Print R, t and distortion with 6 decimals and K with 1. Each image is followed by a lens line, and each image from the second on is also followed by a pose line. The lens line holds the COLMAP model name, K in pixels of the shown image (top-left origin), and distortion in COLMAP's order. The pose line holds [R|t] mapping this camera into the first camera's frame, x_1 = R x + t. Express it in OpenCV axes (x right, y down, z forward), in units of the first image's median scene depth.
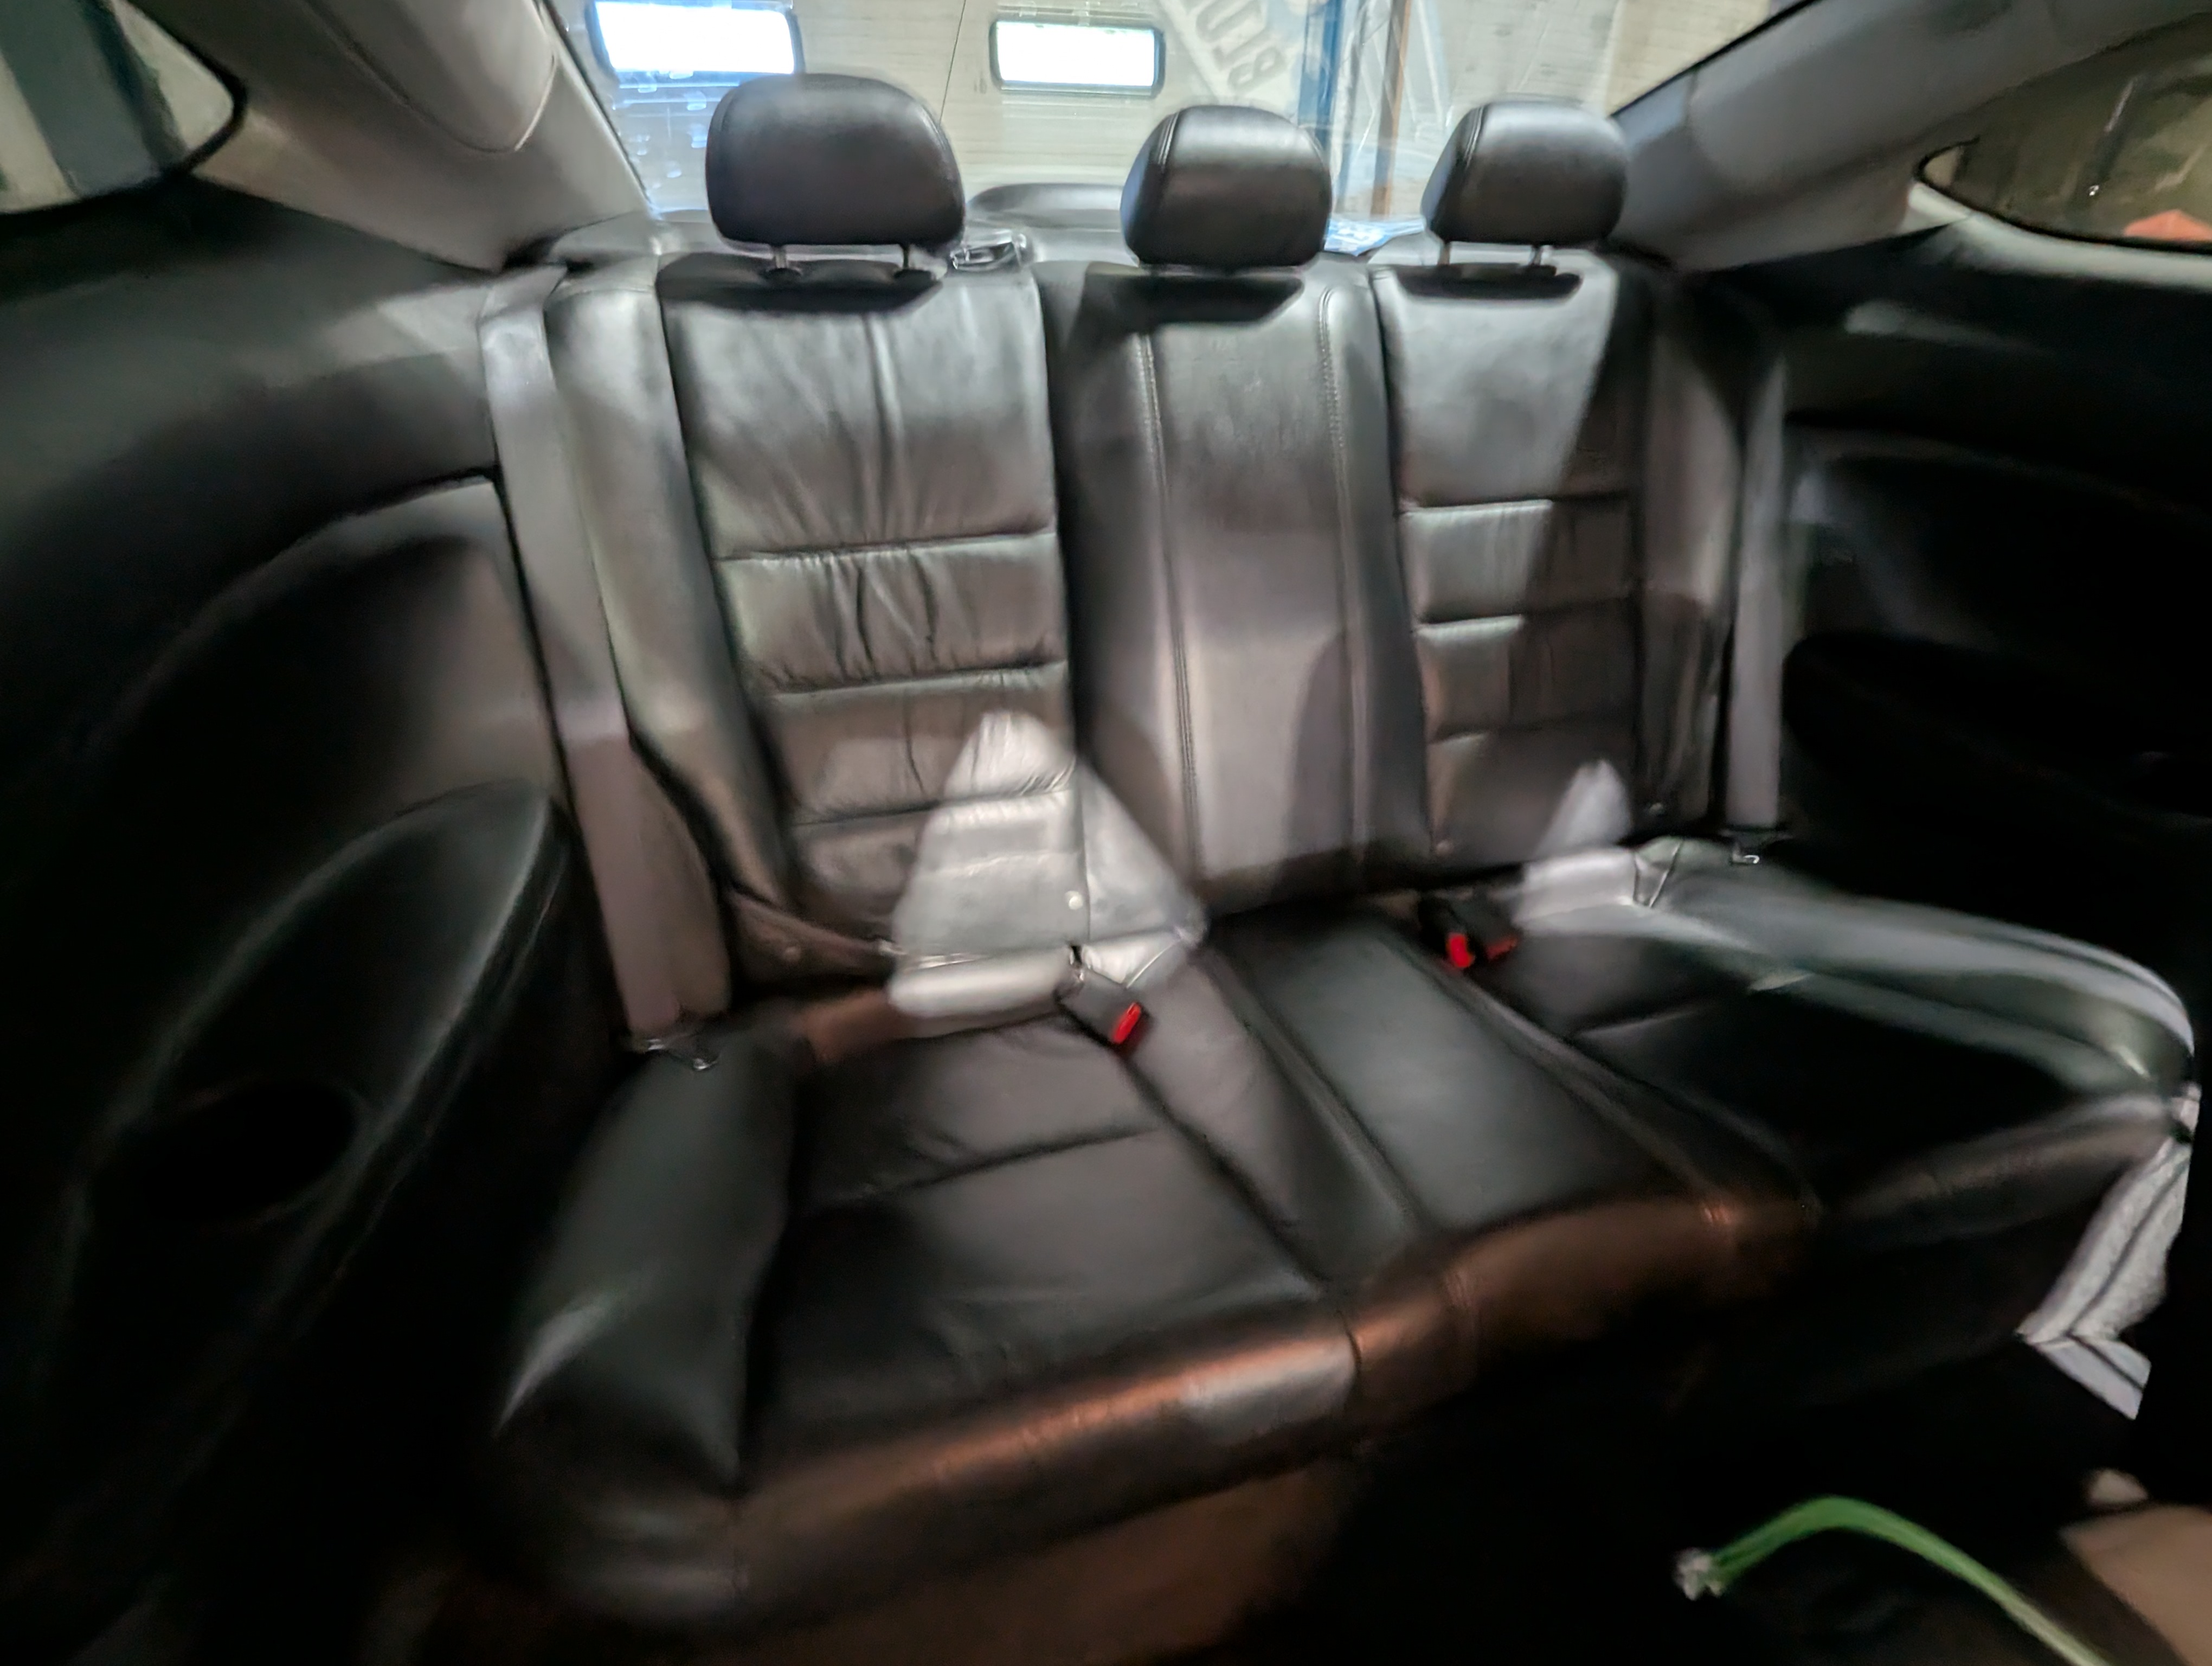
lens RADIAL K [[908.6, 0, 1116.6], [0, 908.6, 859.4], [0, 0, 1]] dist [-0.002225, -0.000517]
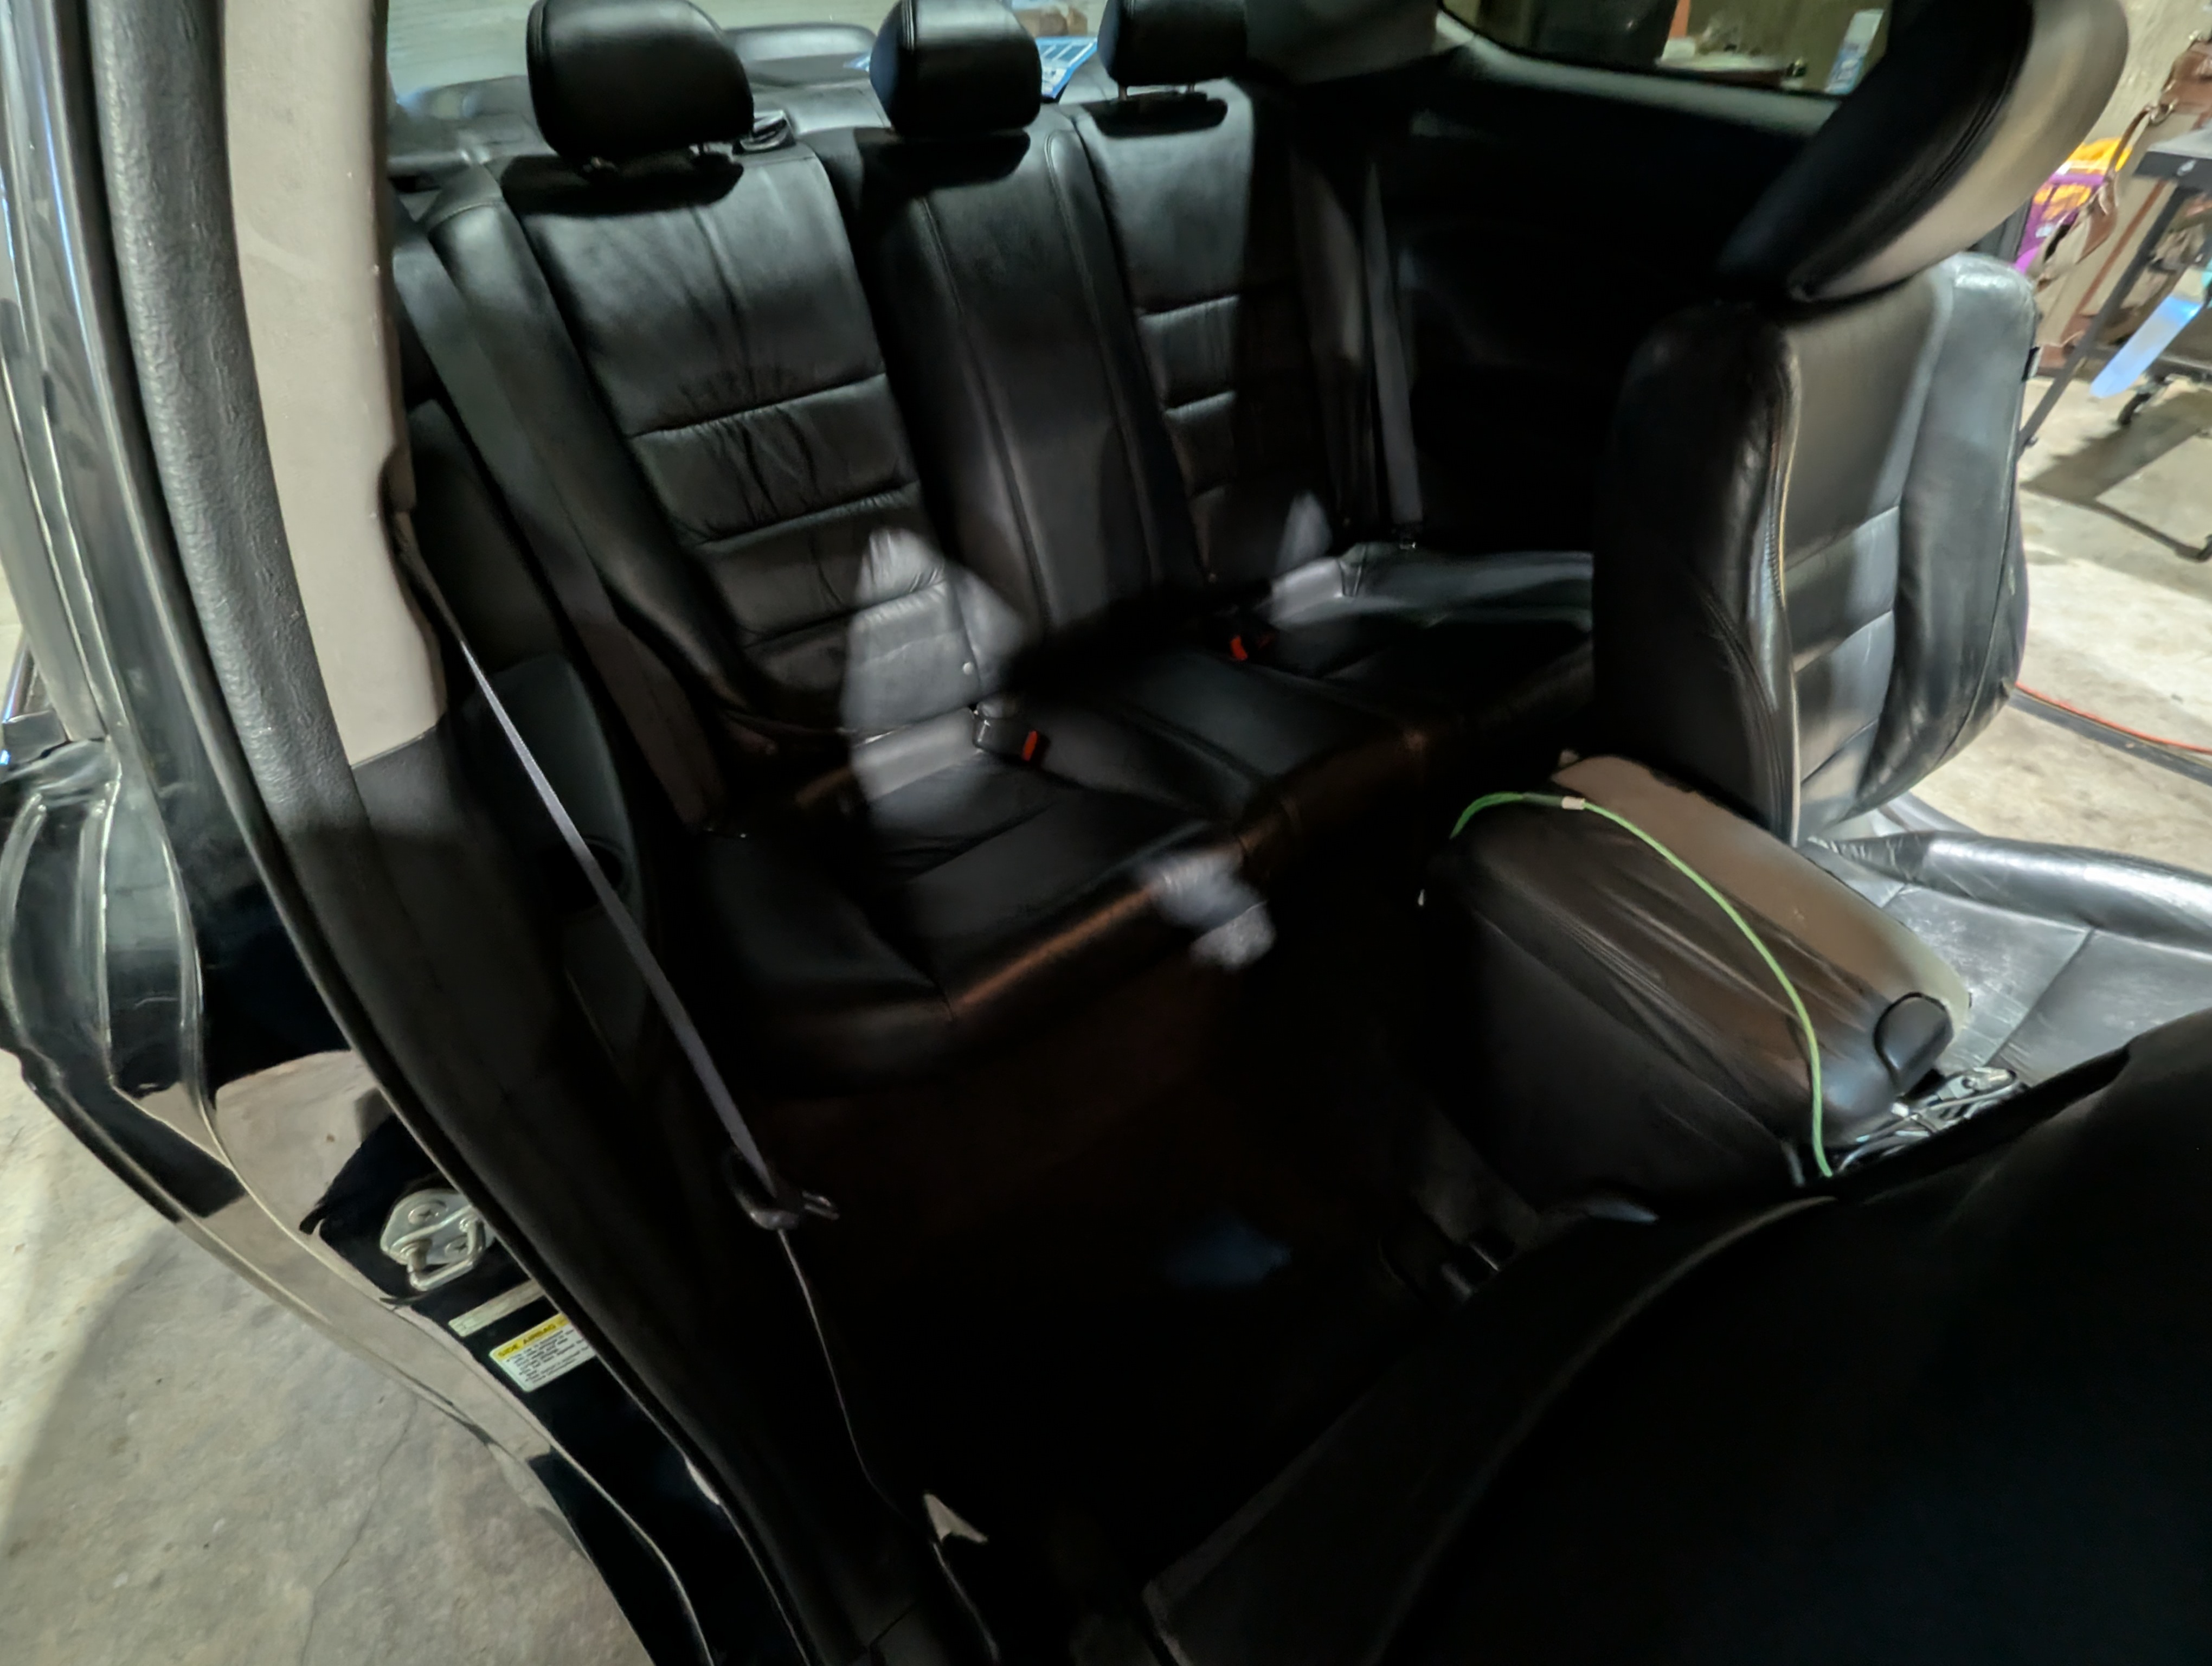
lens RADIAL K [[908.6, 0, 1116.6], [0, 908.6, 859.4], [0, 0, 1]] dist [-0.002225, -0.000517]
pose [[0.939103, -0.261211, 0.223282, -0.215641], [0.216320, 0.954233, 0.206508, 0.087037], [-0.267005, -0.145632, 0.952628, -0.363225]]
